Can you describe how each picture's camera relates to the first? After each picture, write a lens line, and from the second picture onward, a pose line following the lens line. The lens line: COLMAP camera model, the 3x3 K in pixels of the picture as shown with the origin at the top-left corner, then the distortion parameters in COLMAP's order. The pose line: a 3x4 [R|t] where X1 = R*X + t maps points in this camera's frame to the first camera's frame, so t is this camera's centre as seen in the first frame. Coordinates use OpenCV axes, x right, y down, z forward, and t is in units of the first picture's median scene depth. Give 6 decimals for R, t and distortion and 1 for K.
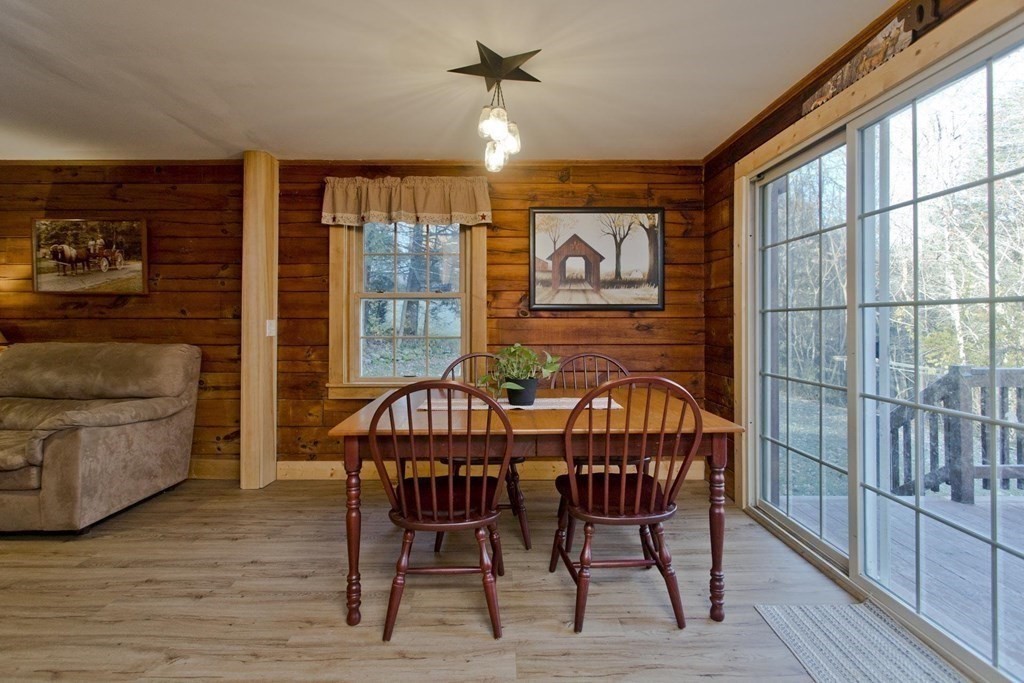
lens RADIAL K [[490.3, 0, 488.3], [0, 490.3, 317.5], [0, 0, 1]] dist [0.005146, 0.001139]
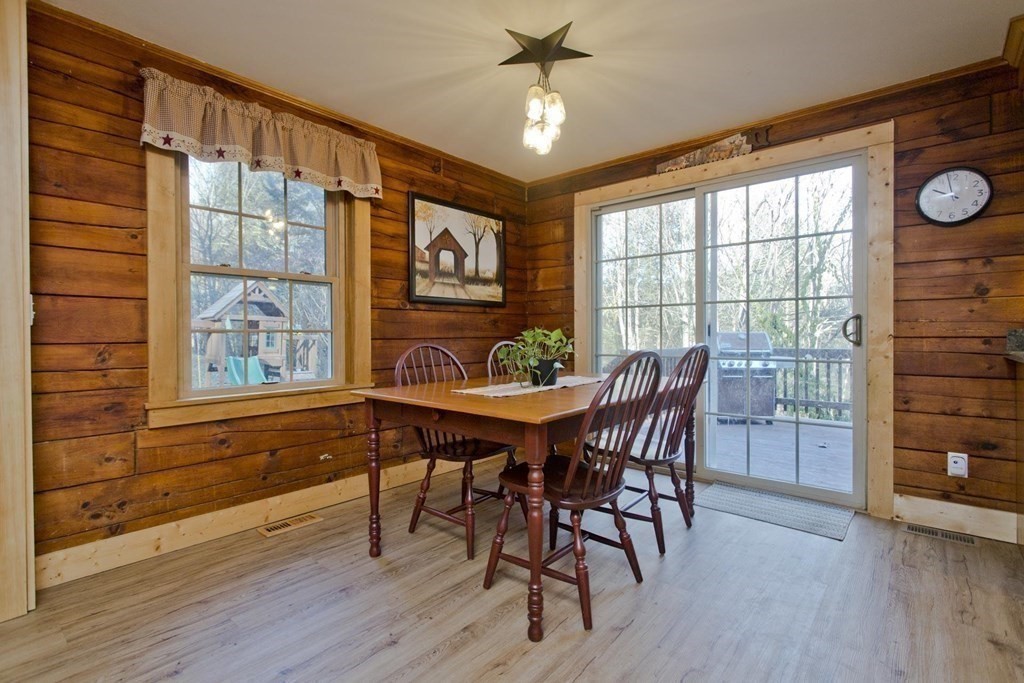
lens RADIAL K [[490.3, 0, 505.6], [0, 490.3, 338.1], [0, 0, 1]] dist [0.005146, 0.001139]
pose [[0.648594, -0.007010, 0.761103, -0.510315], [-0.002846, 0.999928, 0.011635, 0.043481], [-0.761129, -0.009712, 0.648527, 0.255806]]
